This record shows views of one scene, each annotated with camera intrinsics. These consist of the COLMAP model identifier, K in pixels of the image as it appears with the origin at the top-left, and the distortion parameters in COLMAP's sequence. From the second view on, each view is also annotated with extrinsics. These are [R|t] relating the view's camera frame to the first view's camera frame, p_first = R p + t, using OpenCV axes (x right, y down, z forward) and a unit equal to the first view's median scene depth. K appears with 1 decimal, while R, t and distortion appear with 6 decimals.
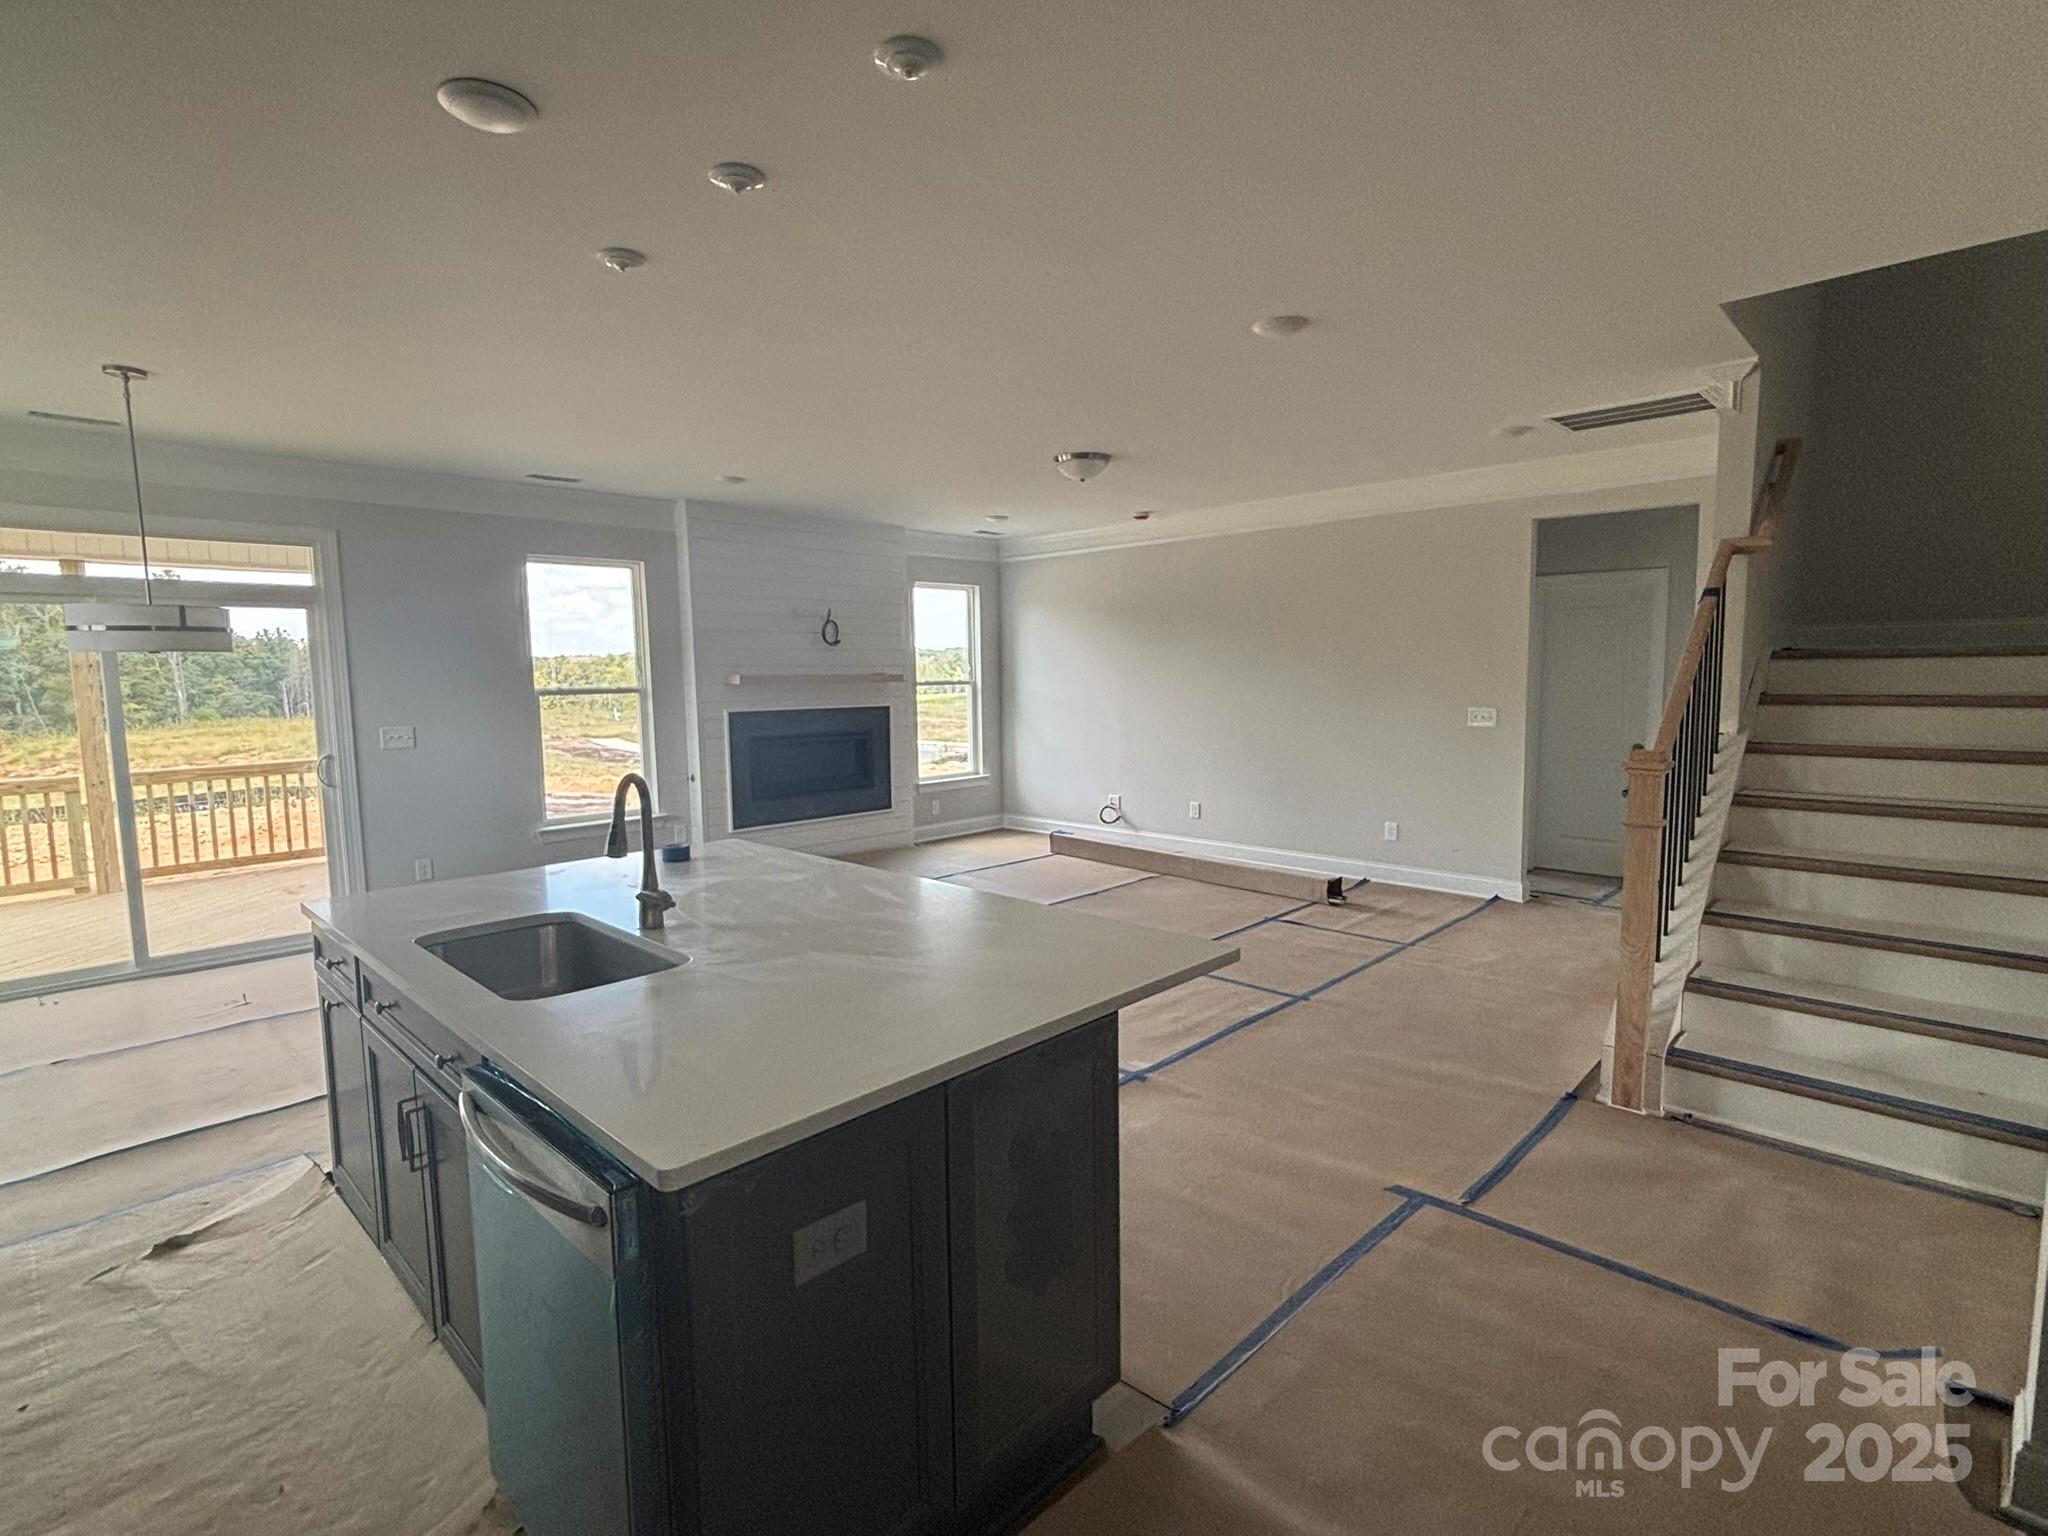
lens RADIAL K [[988.9, 0, 1018.9], [0, 988.9, 759.6], [0, 0, 1]] dist [-0.000159, 0.000386]
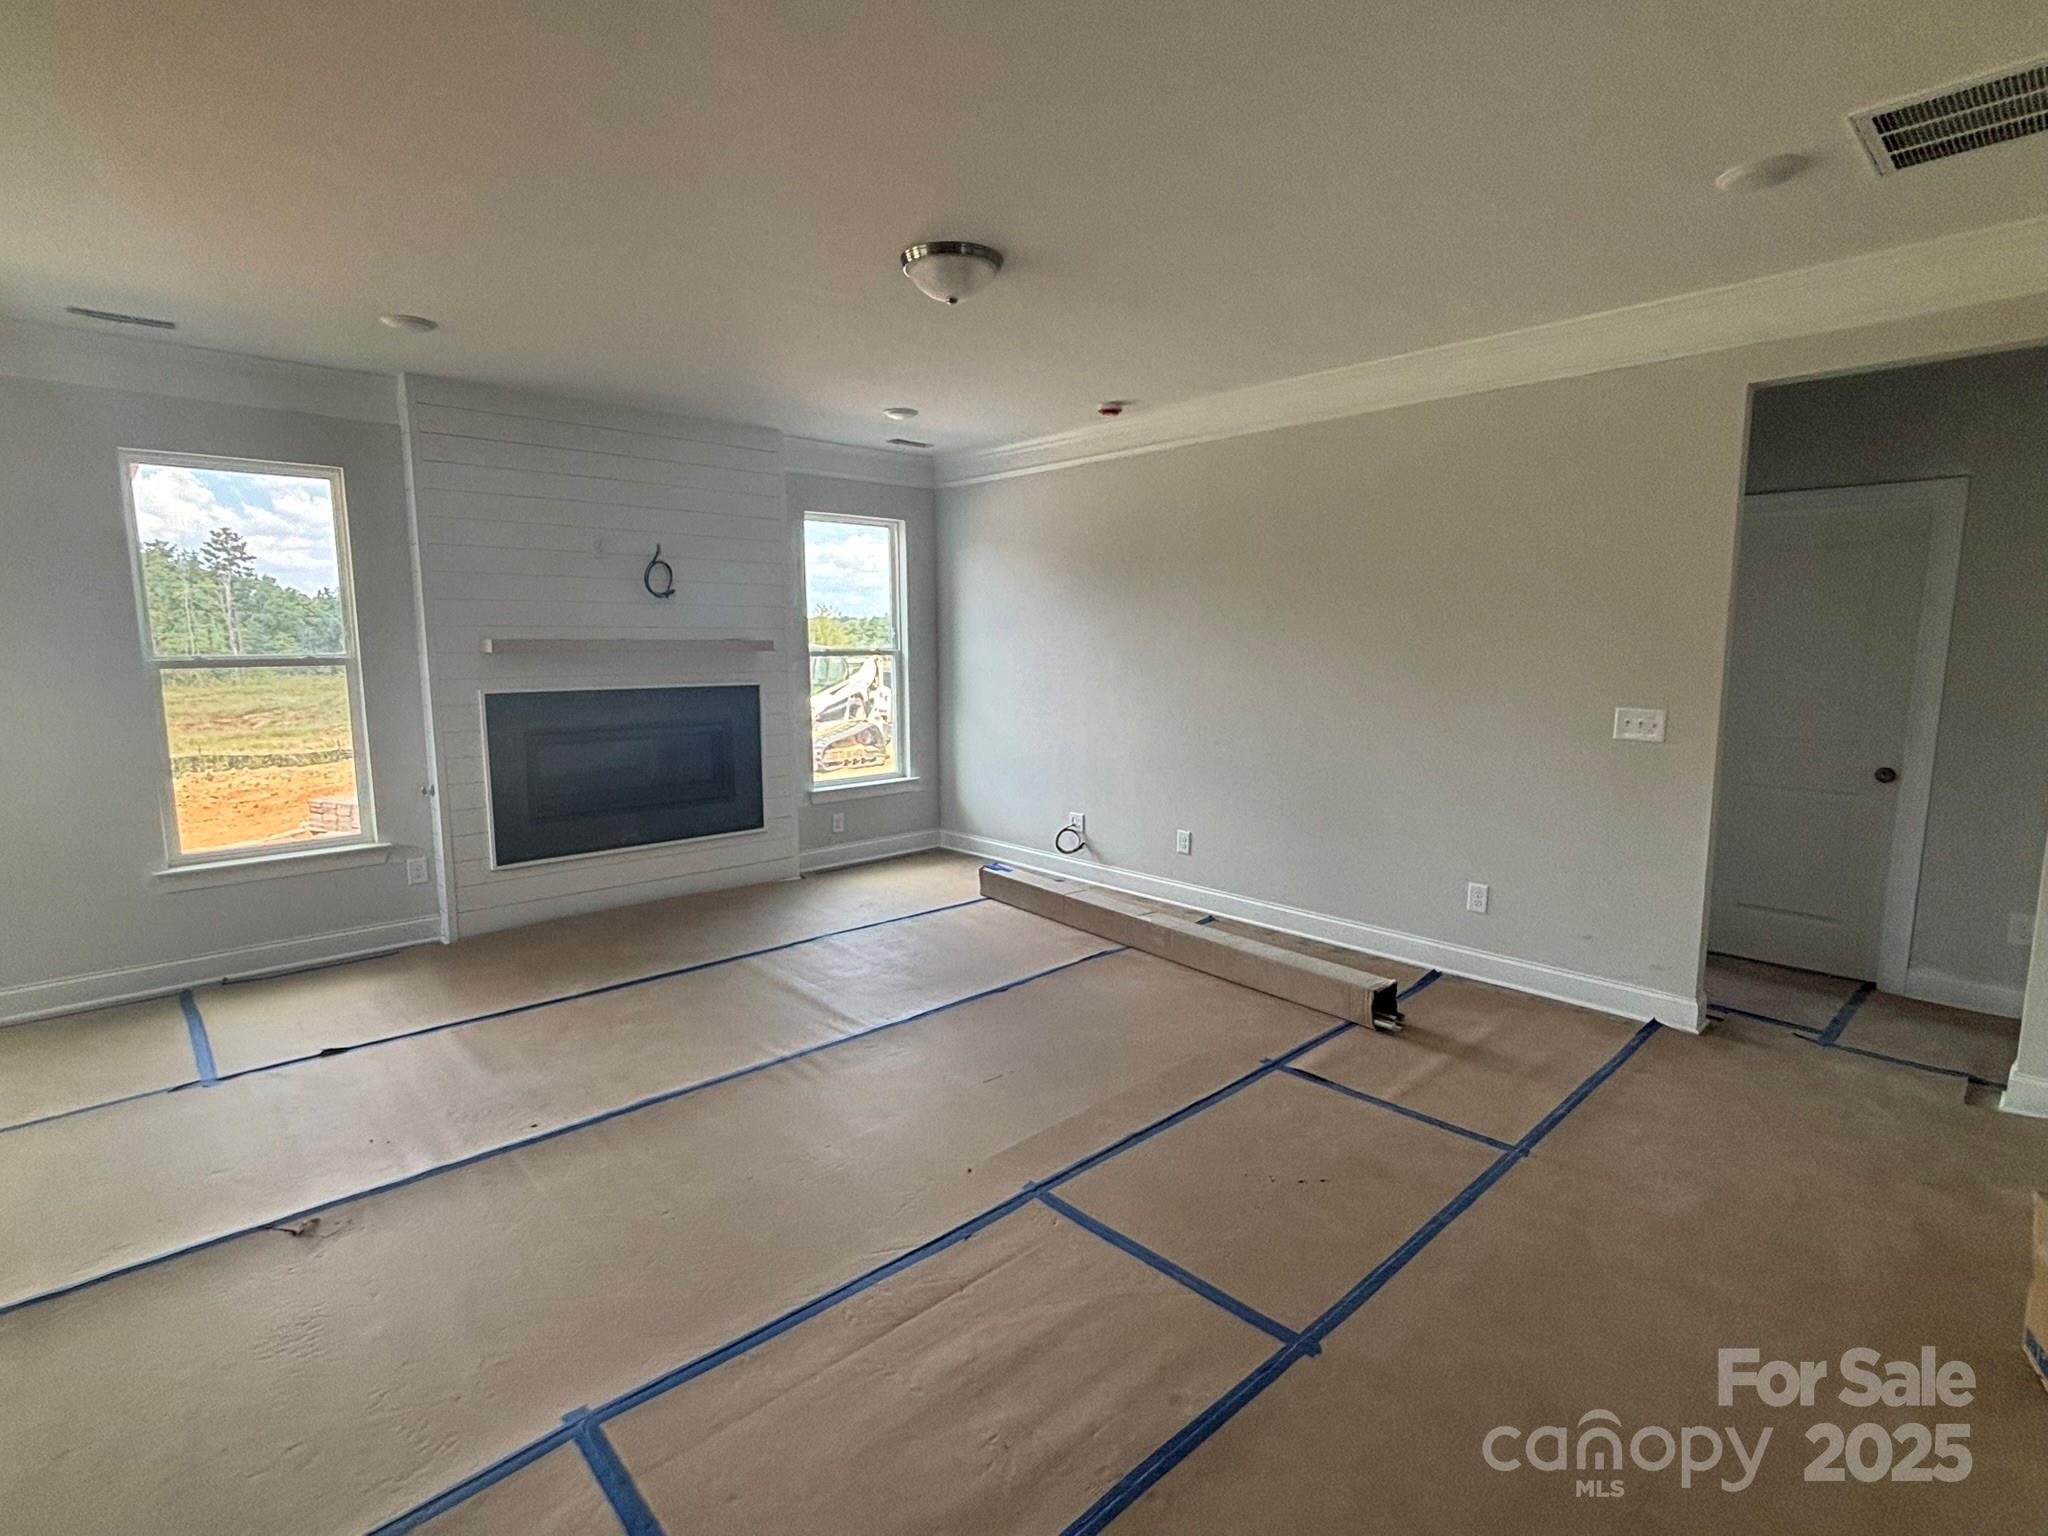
lens RADIAL K [[988.0, 0, 1024.0], [0, 988.0, 768.0], [0, 0, 1]] dist [-0.015767, 0.007633]
pose [[0.998851, 0.017624, -0.044561, 0.096117], [-0.015701, 0.998945, 0.043154, -0.029002], [0.045274, -0.042405, 0.998074, 0.307852]]
